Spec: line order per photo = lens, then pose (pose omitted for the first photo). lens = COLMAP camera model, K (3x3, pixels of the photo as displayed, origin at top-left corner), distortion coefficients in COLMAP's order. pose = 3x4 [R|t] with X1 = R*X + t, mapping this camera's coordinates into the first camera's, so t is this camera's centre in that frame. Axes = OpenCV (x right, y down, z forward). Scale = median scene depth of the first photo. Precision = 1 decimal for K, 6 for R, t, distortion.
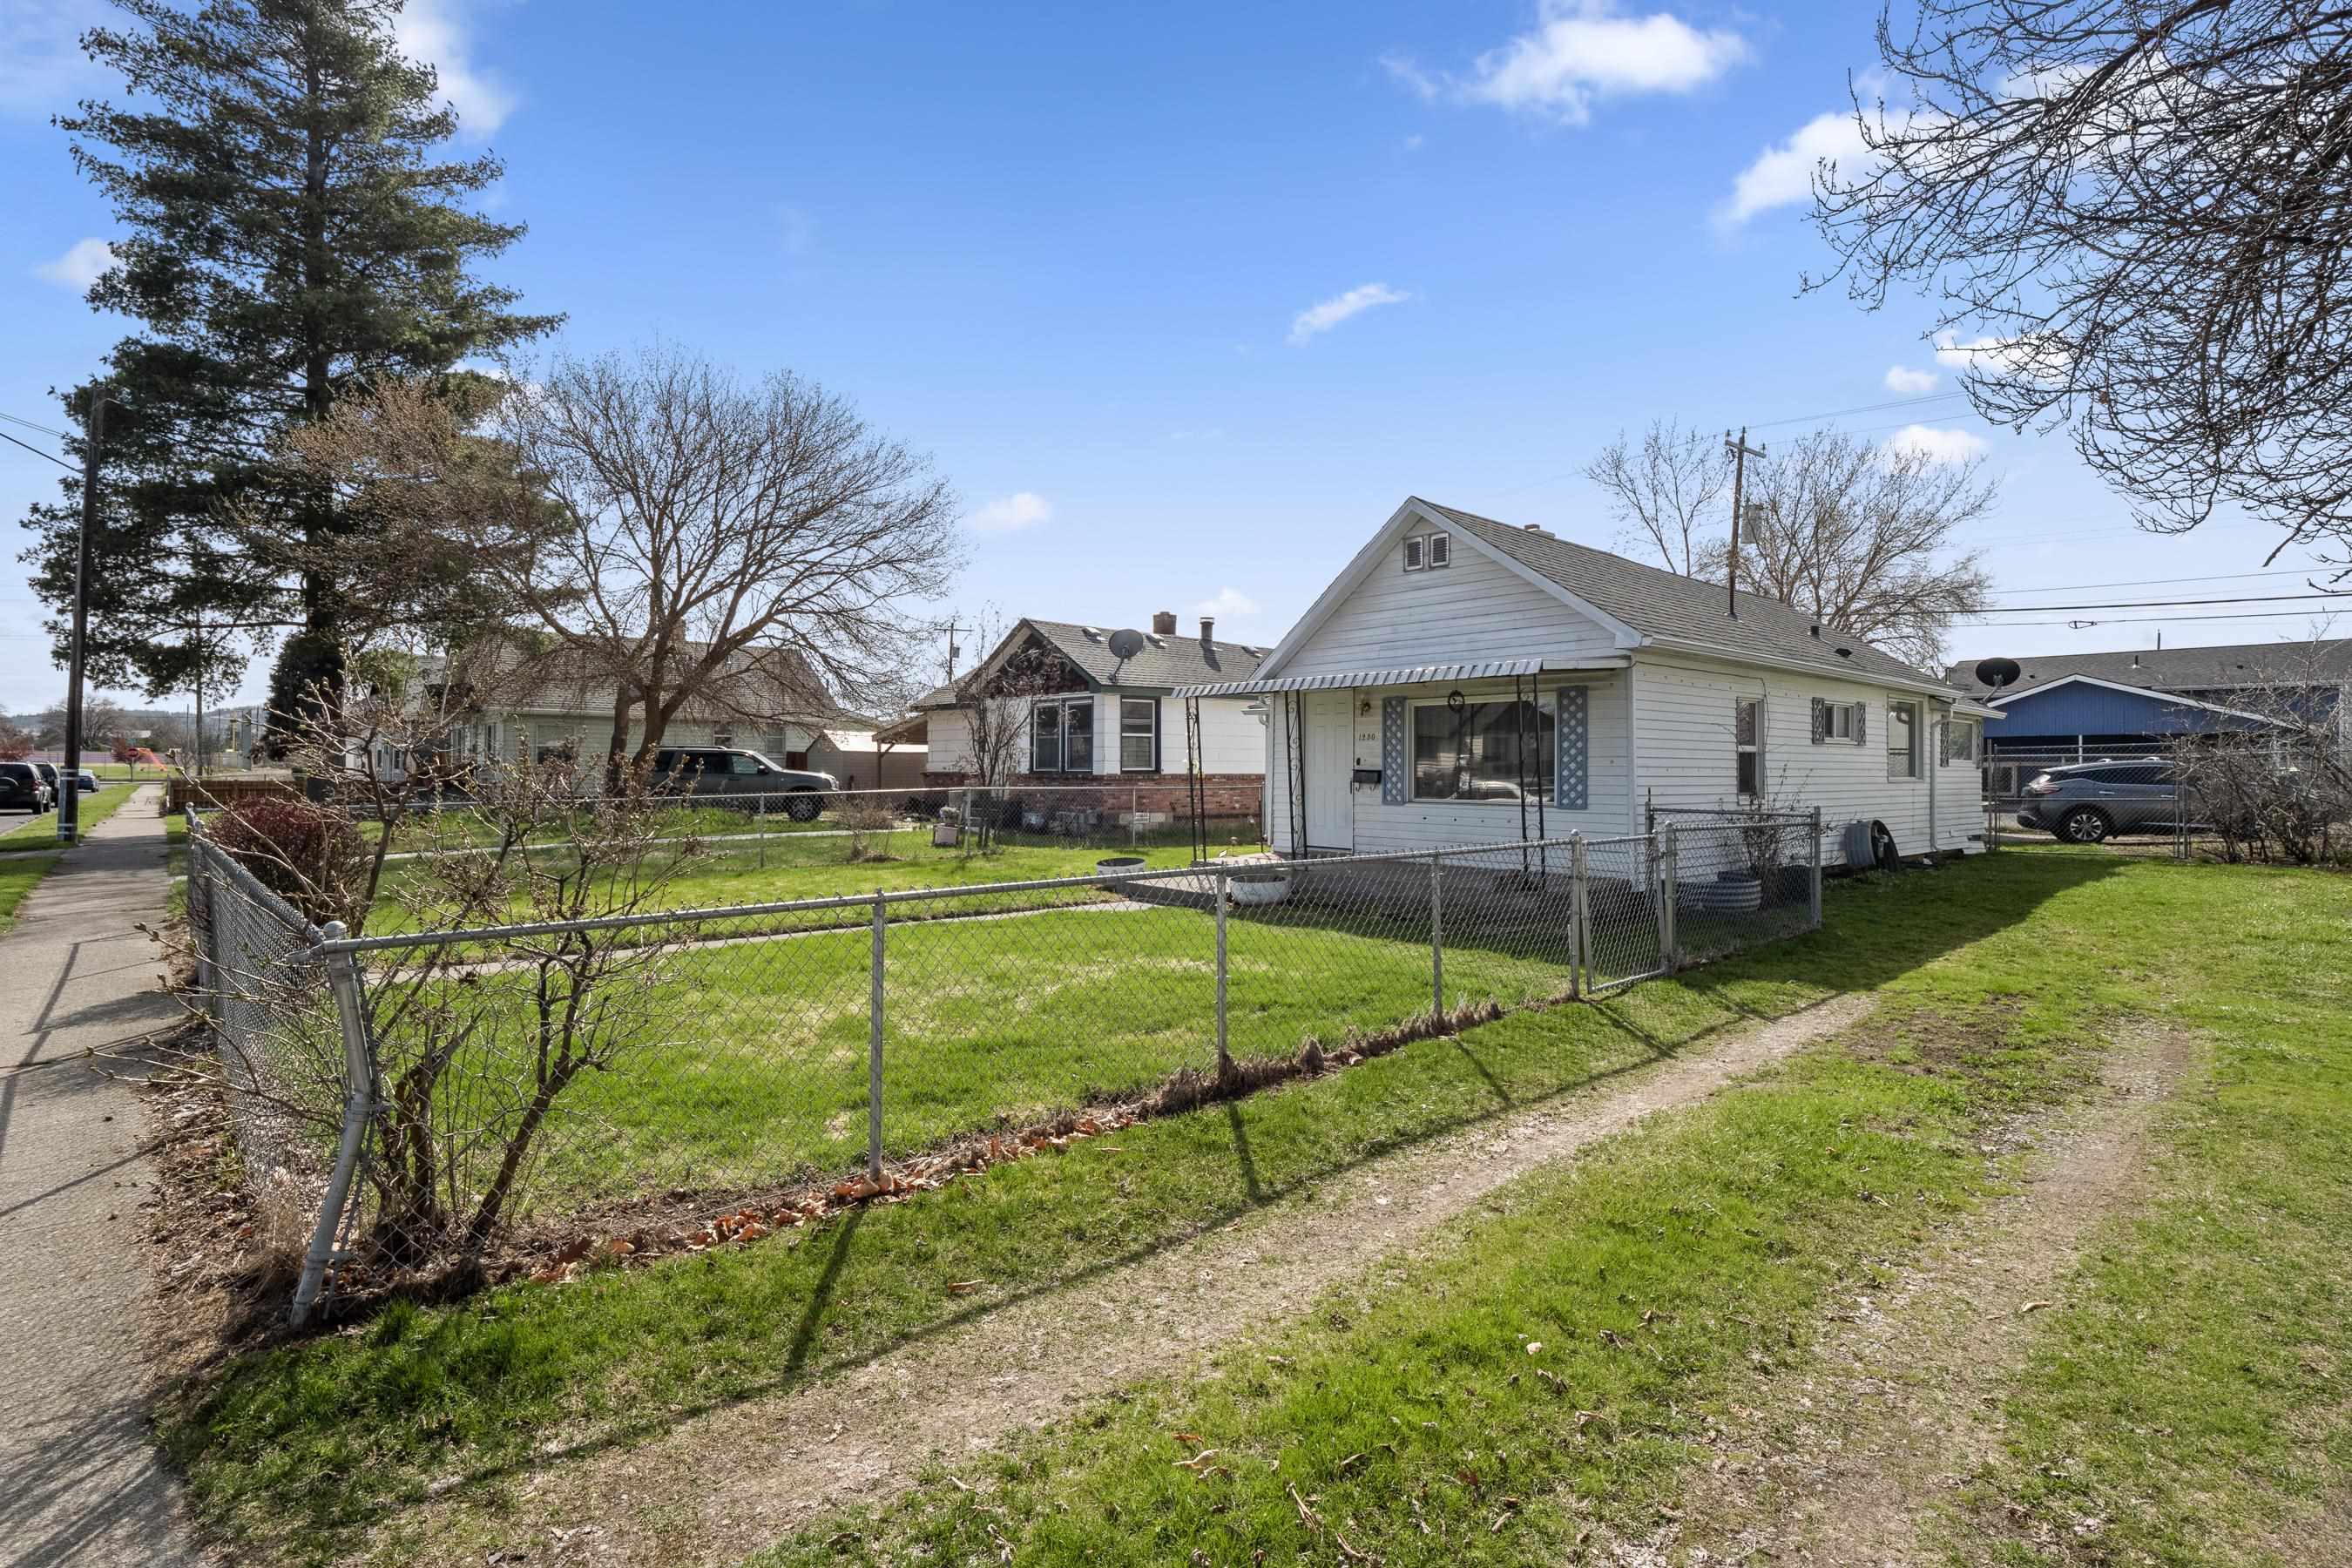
lens RADIAL K [[1160.6, 0, 1162.4], [0, 1160.6, 763.8], [0, 0, 1]] dist [-0.008195, -0.005358]
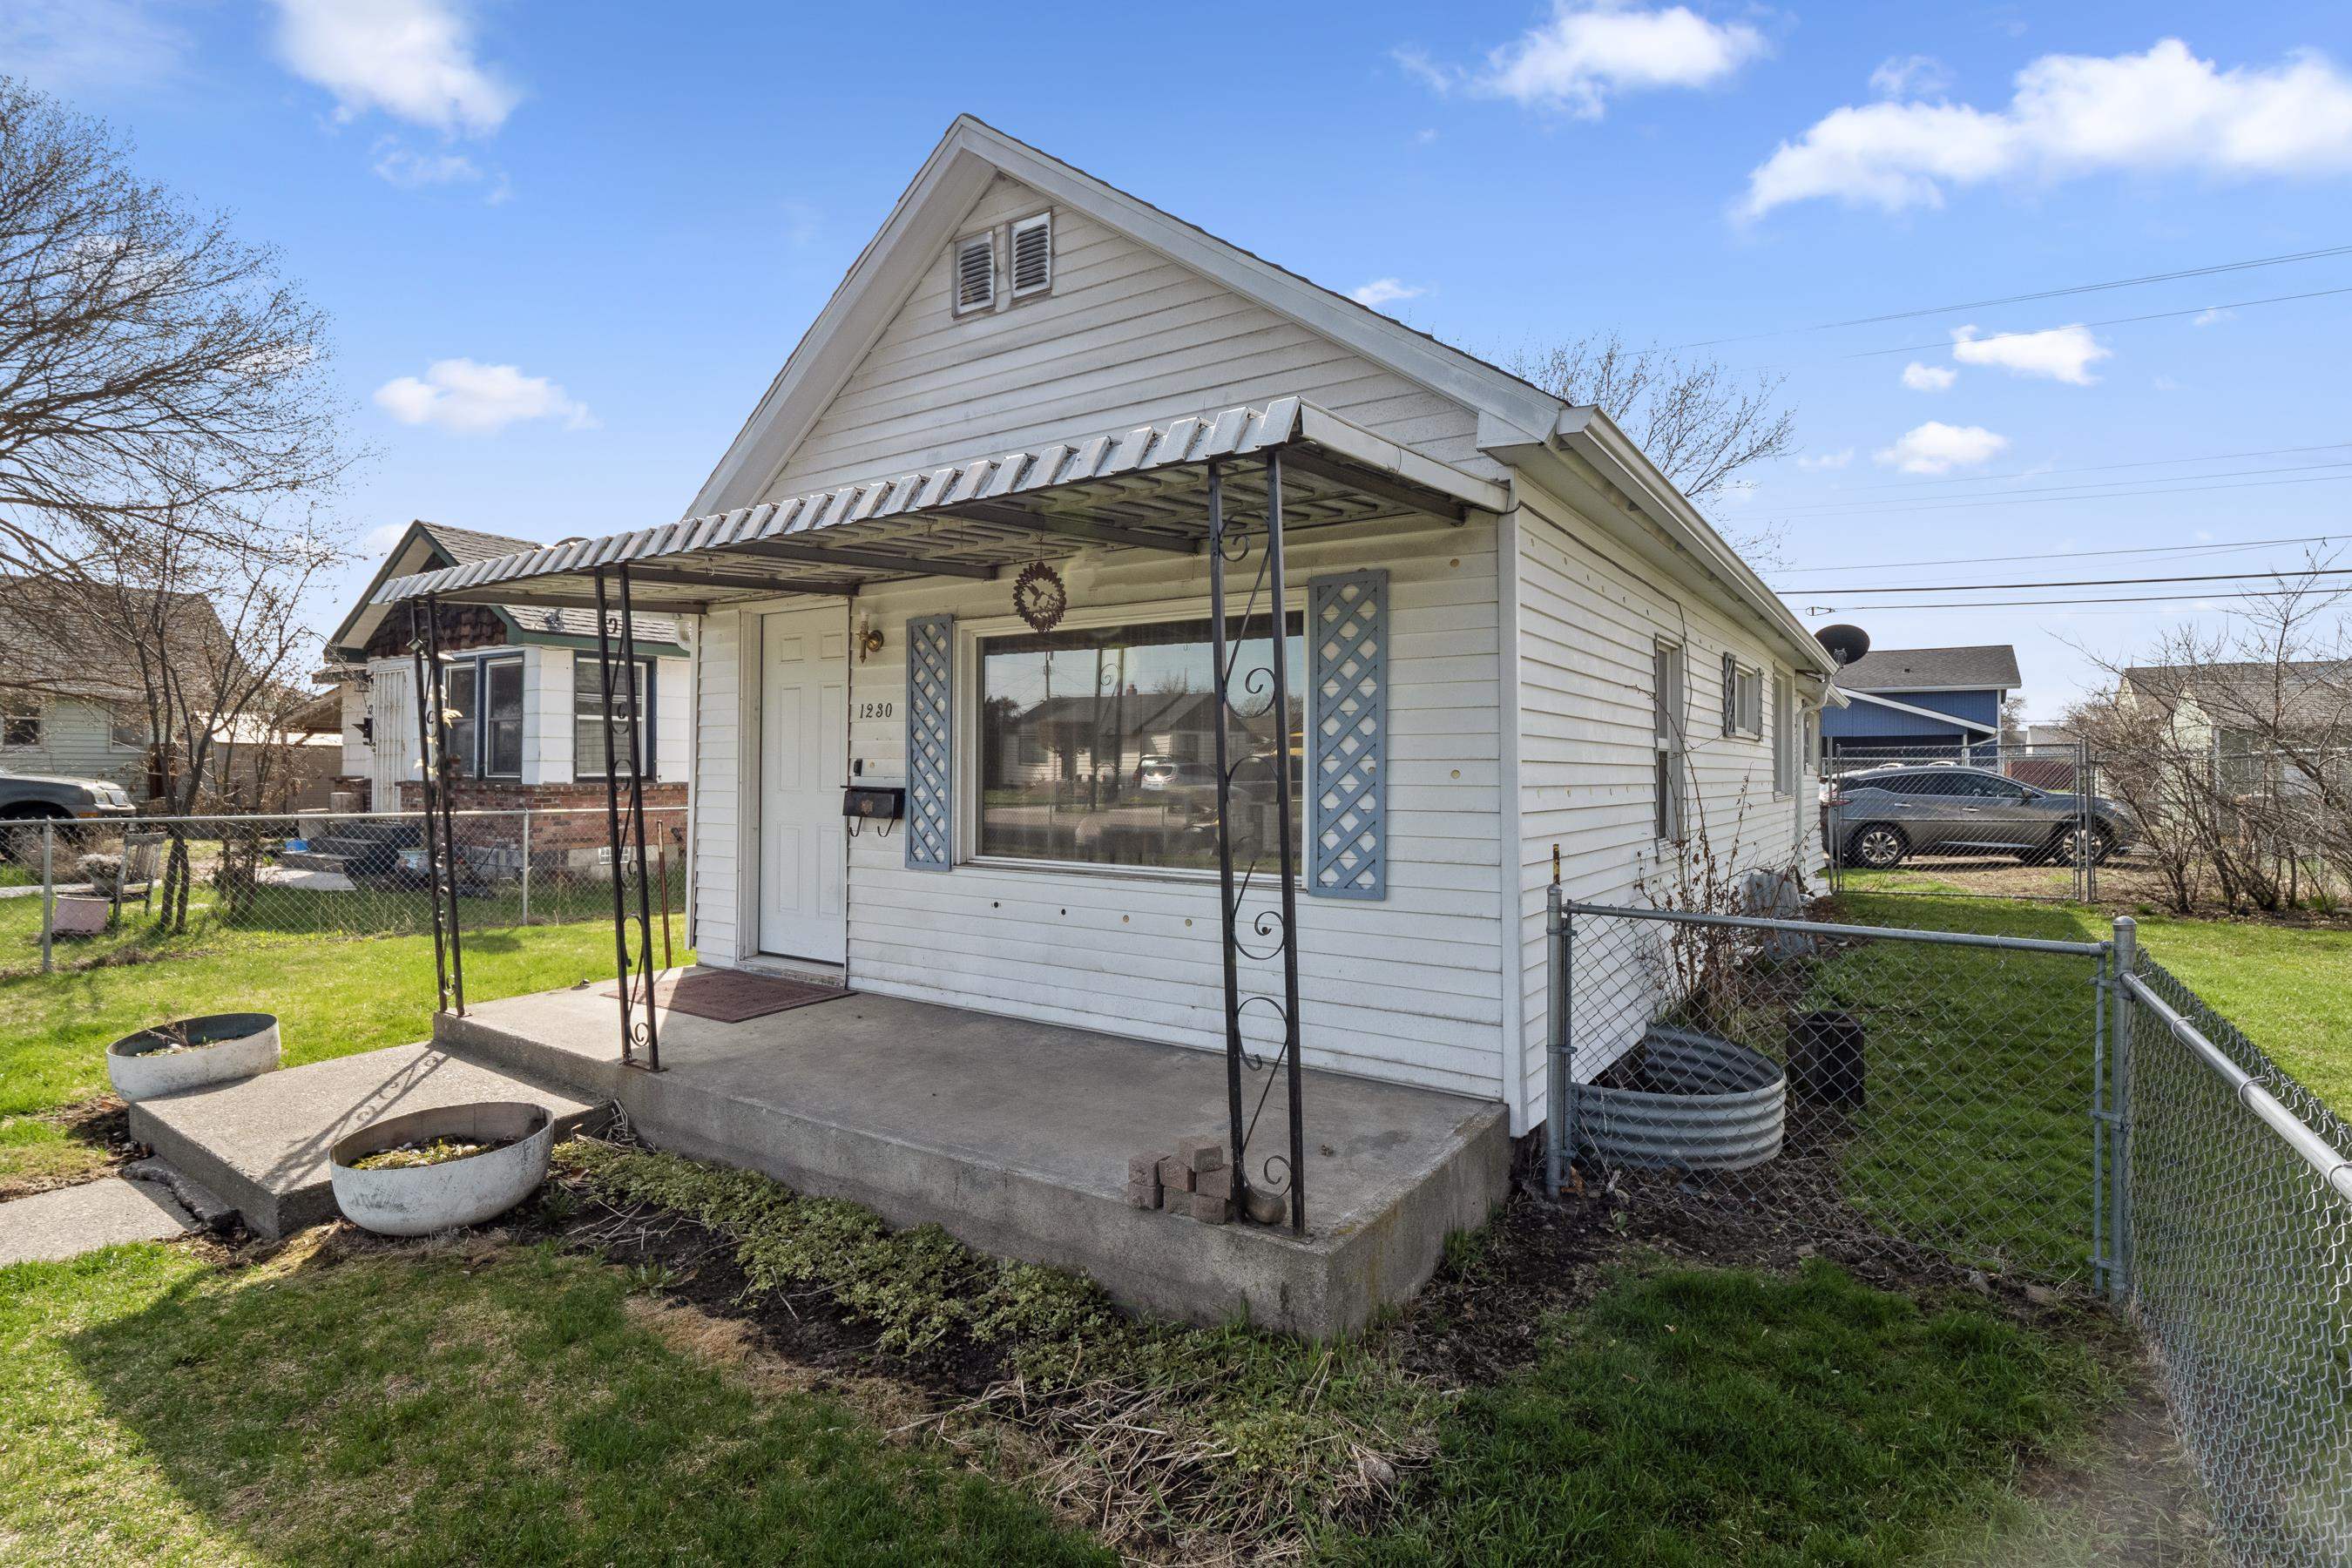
lens RADIAL K [[1160.6, 0, 1160.0], [0, 1160.6, 769.9], [0, 0, 1]] dist [-0.008195, -0.005358]
pose [[0.967693, 0.002147, 0.252120, 0.169921], [-0.003655, 0.999978, 0.005513, -0.003866], [-0.252103, -0.006256, 0.967680, 0.555519]]
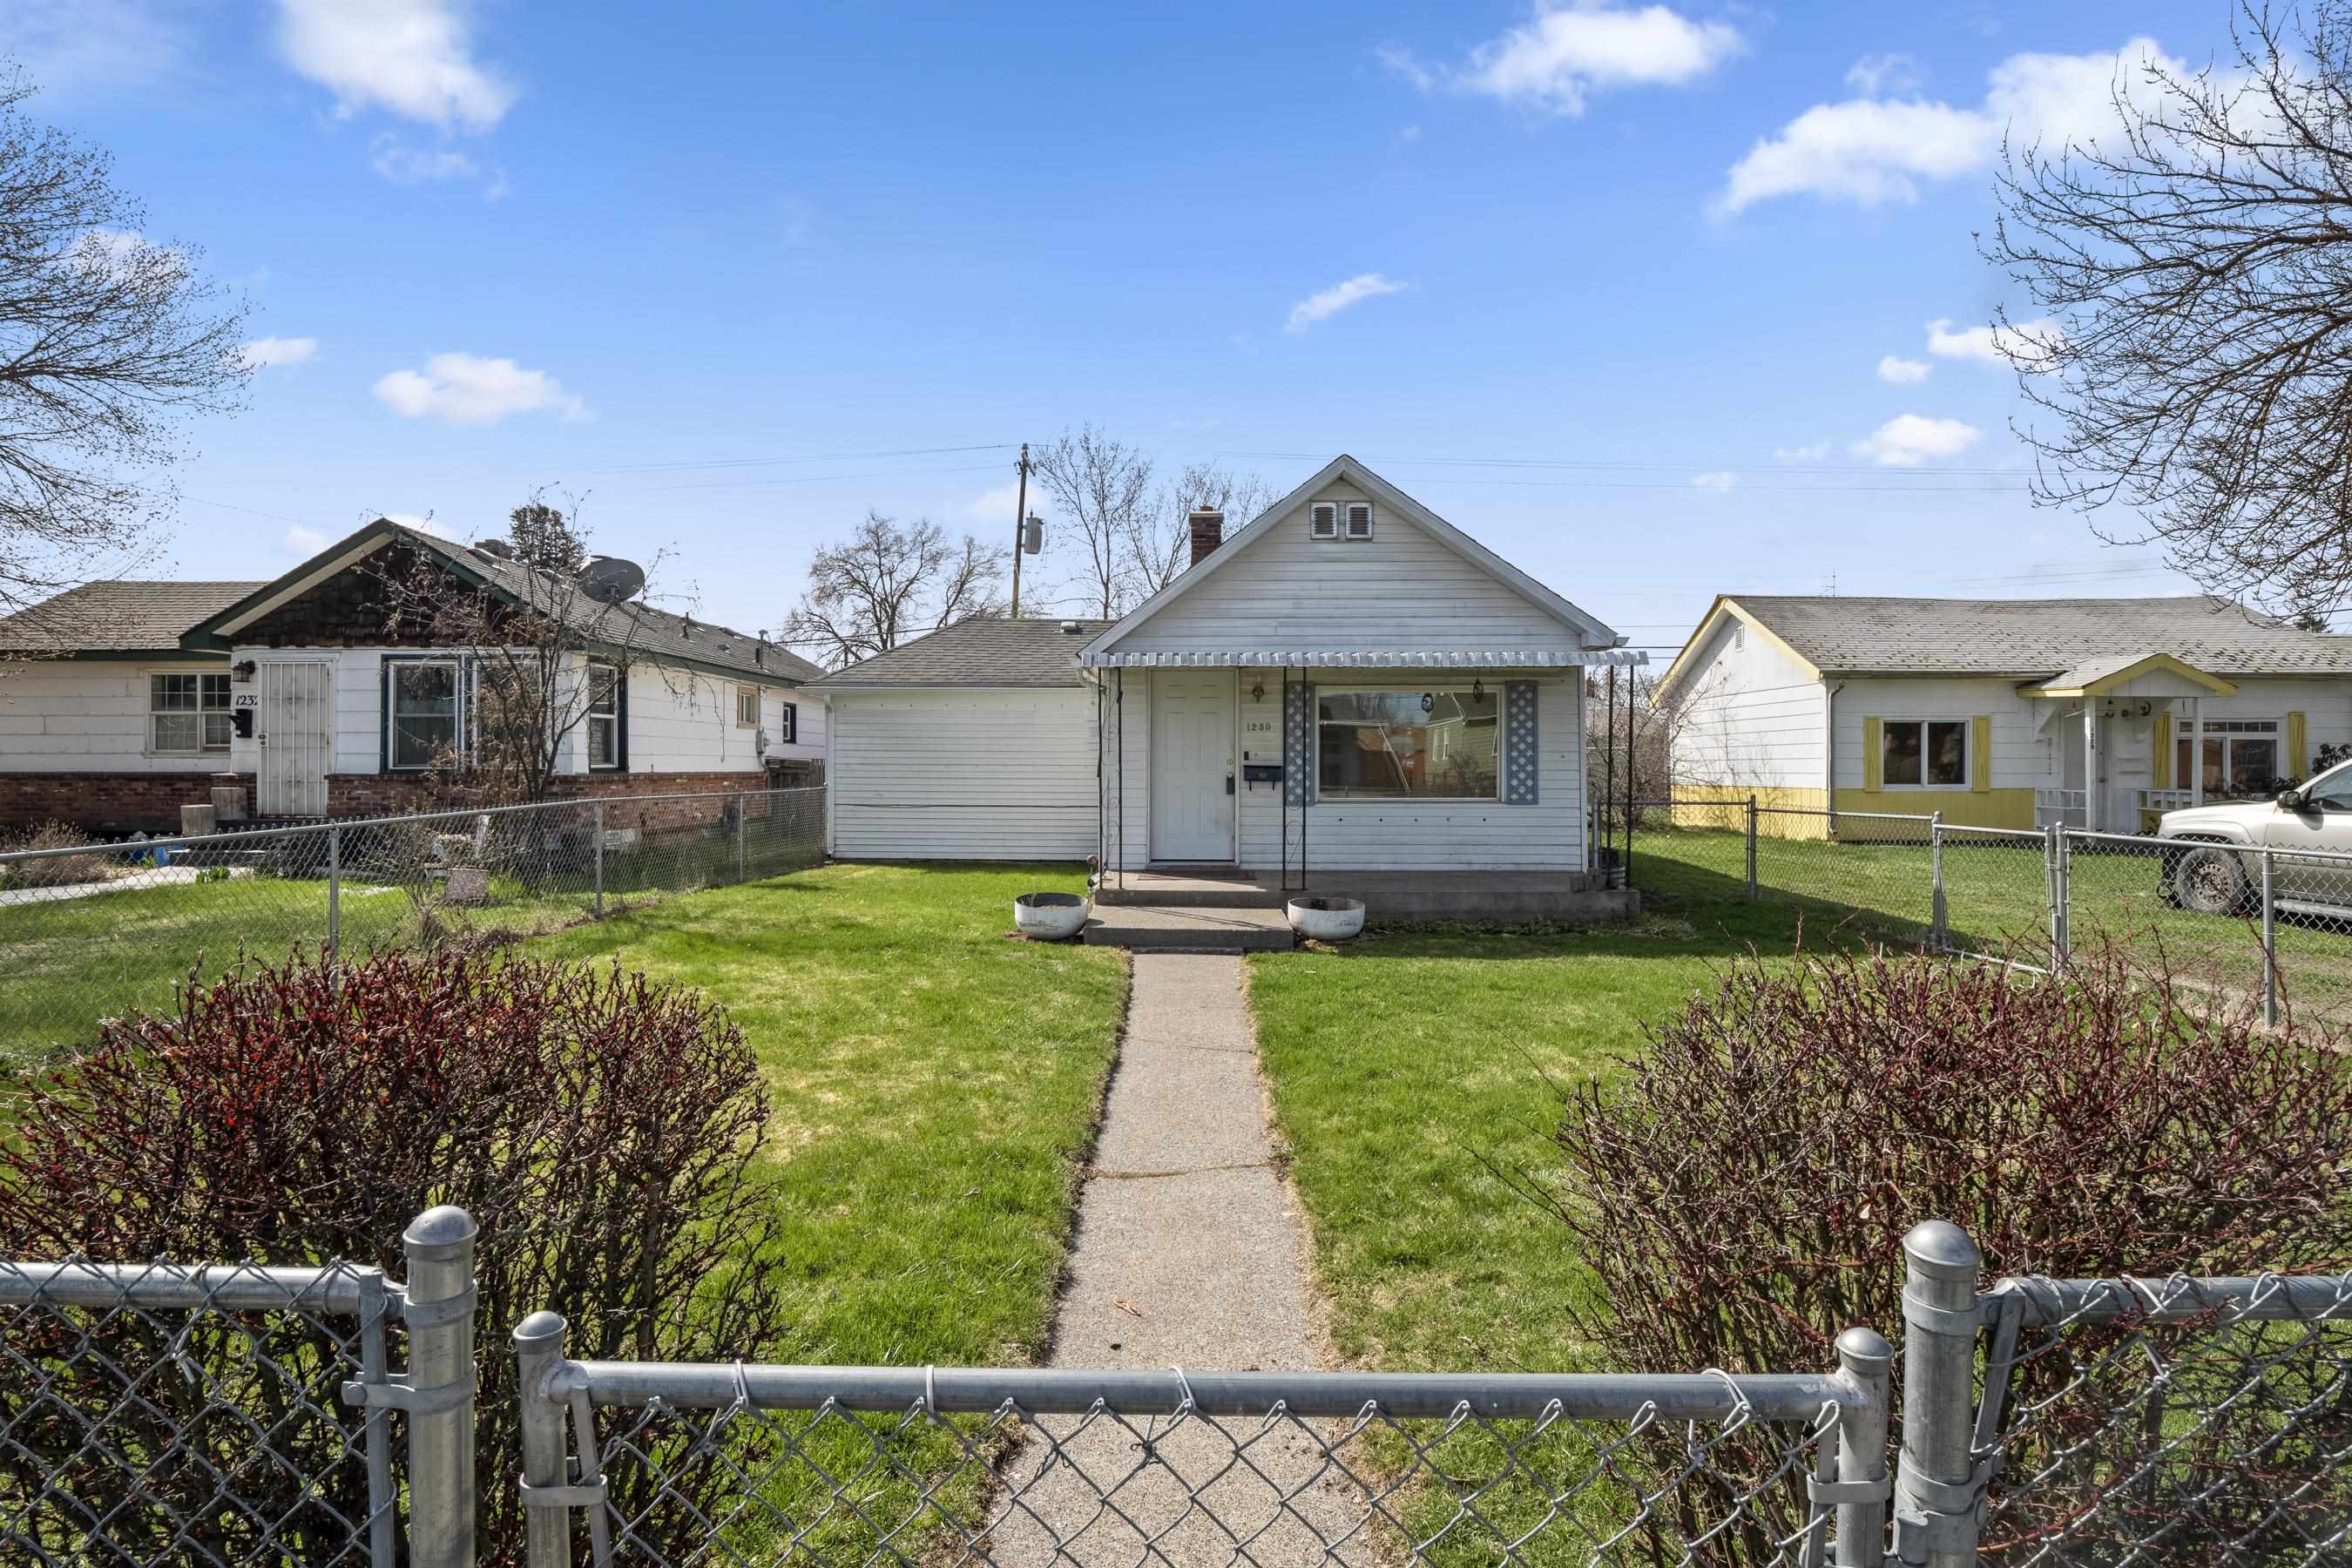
lens RADIAL K [[1160.6, 0, 1168.6], [0, 1160.6, 772.5], [0, 0, 1]] dist [-0.008195, -0.005358]
pose [[0.666335, -0.011339, 0.745566, -0.503680], [0.000456, 0.999890, 0.014800, -0.002537], [-0.745652, -0.009522, 0.666267, 0.481683]]
